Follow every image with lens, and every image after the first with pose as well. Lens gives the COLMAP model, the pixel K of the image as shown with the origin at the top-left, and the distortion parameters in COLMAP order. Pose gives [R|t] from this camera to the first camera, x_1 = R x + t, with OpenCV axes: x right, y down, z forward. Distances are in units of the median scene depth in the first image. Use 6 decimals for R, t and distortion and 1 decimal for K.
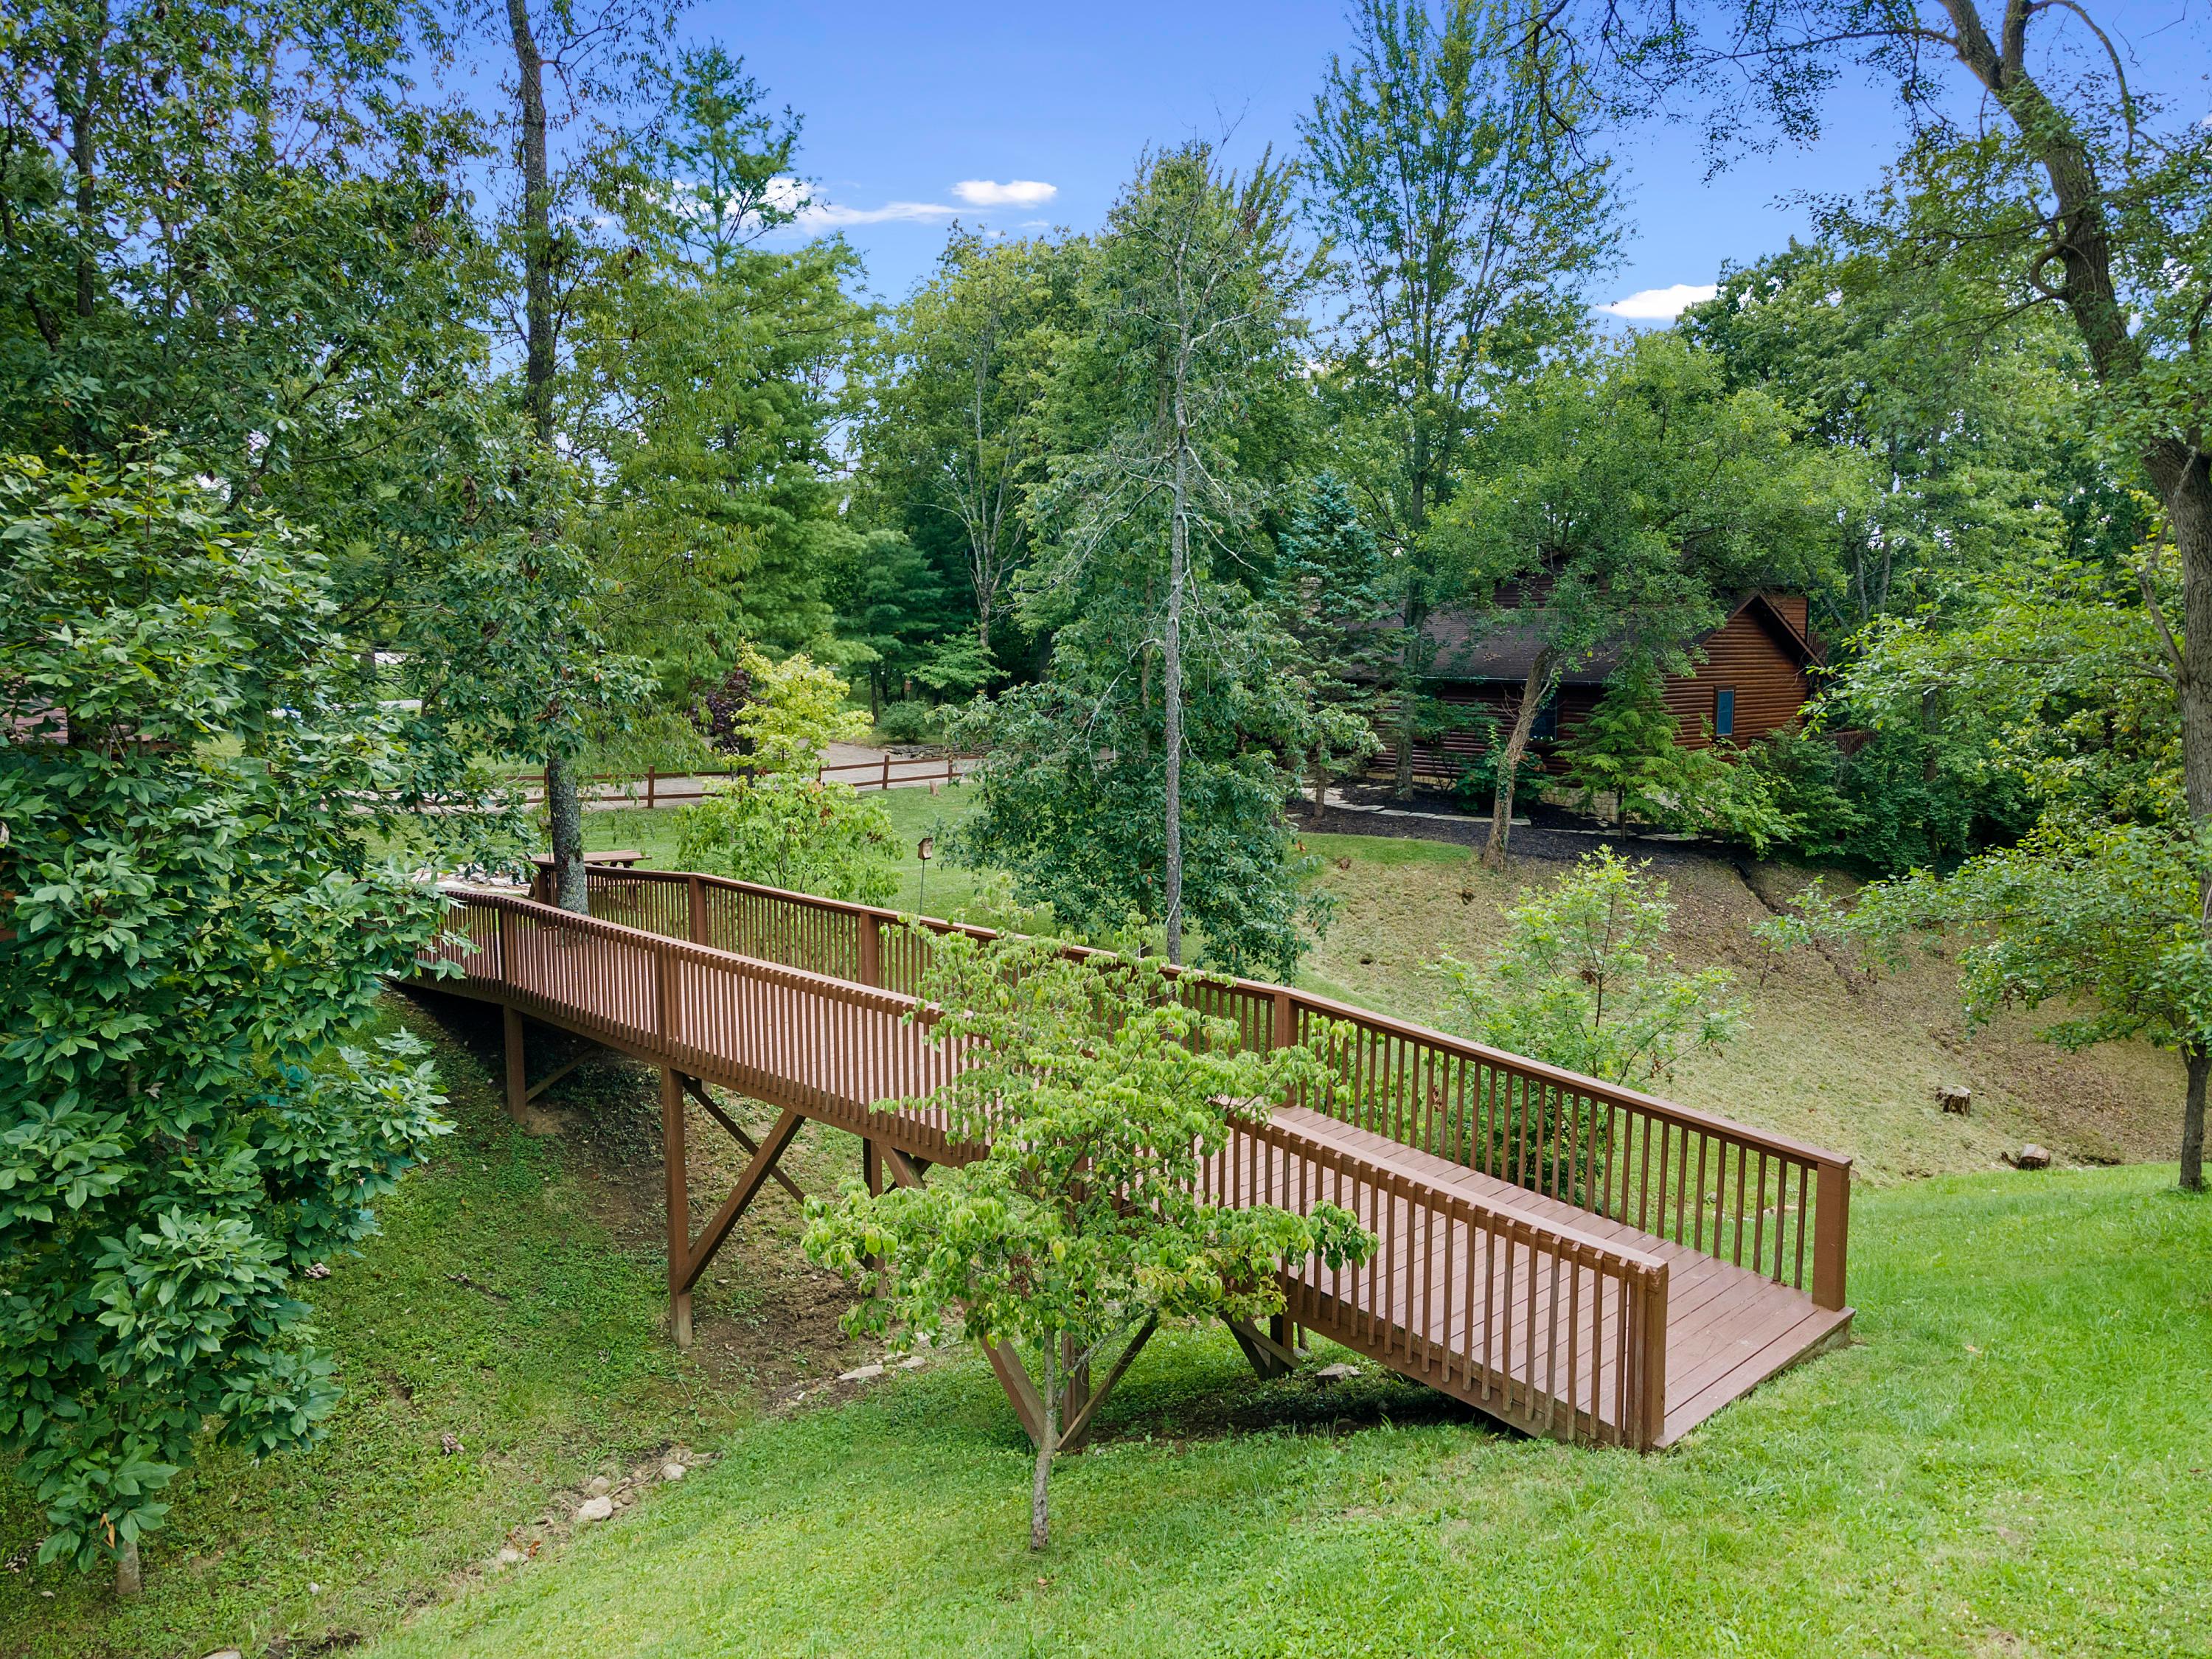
lens RADIAL K [[1628.2, 0, 1085.6], [0, 1628.2, 837.3], [0, 0, 1]] dist [0.012620, 0.044860]
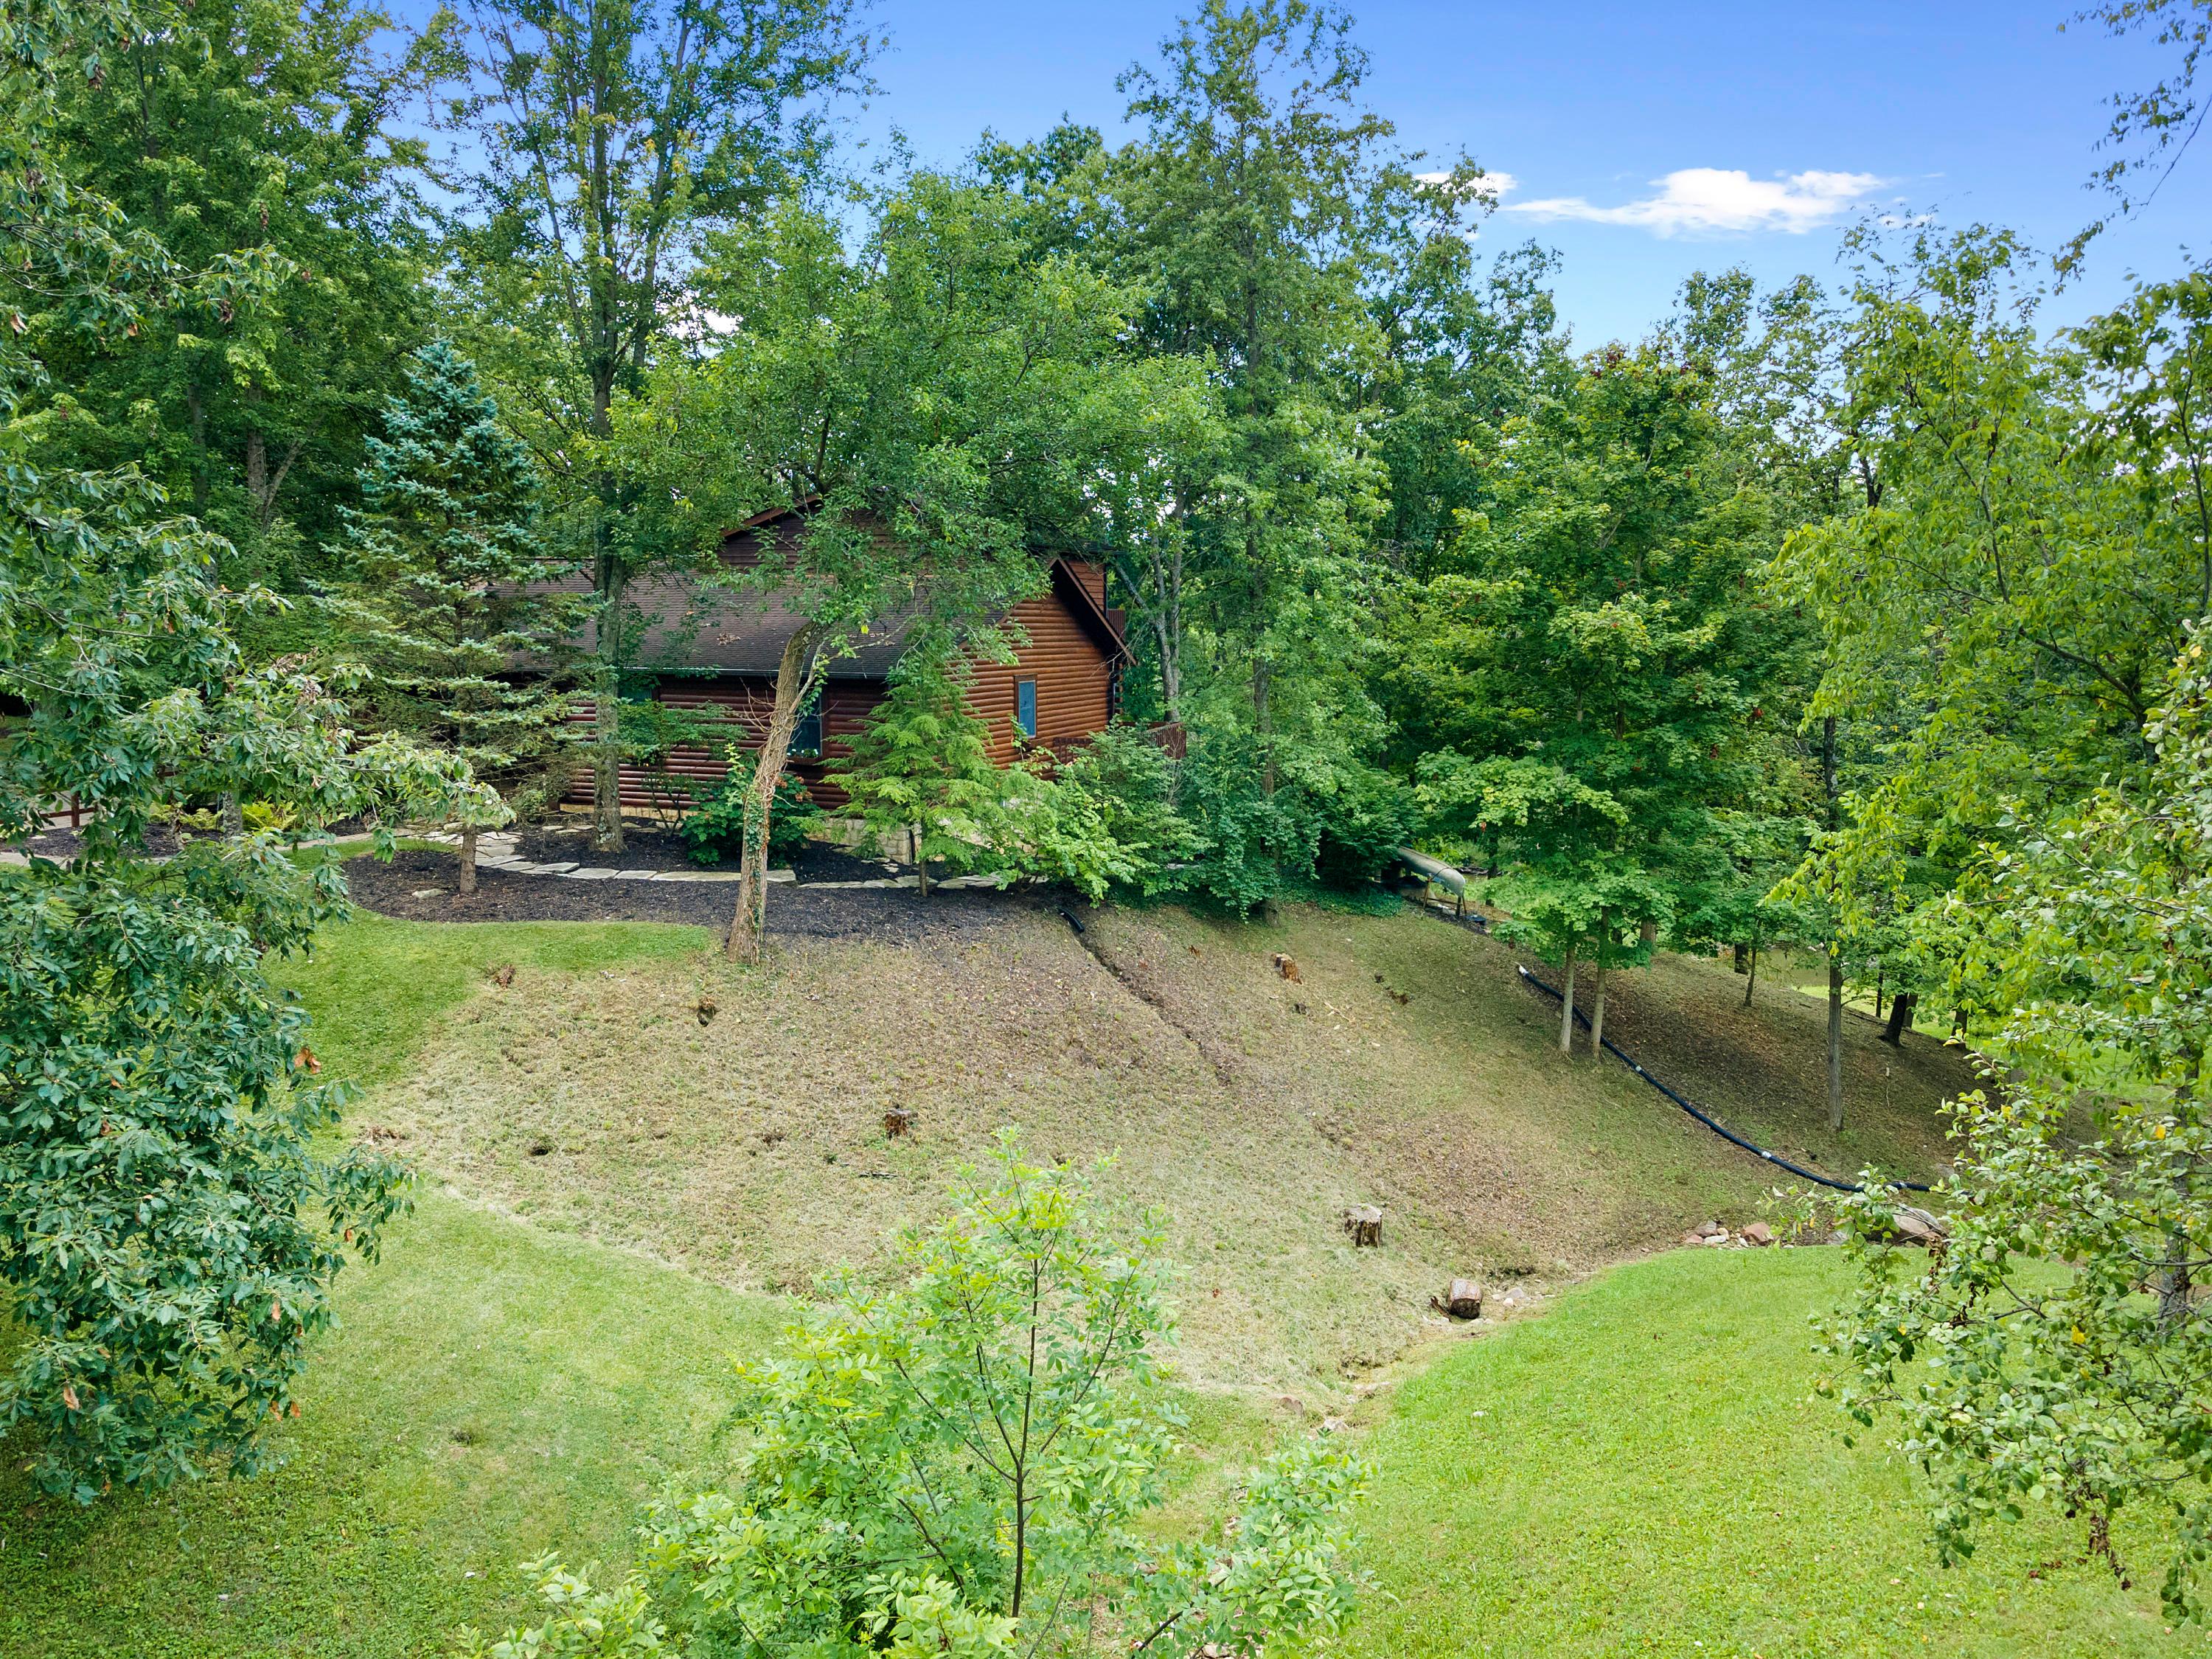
lens RADIAL K [[1628.2, 0, 1085.6], [0, 1628.2, 837.3], [0, 0, 1]] dist [0.012620, 0.044860]
pose [[0.900527, -0.057136, 0.431030, 0.089860], [0.052902, 0.998361, 0.021813, -0.036035], [-0.431570, 0.003159, 0.902074, 0.334215]]
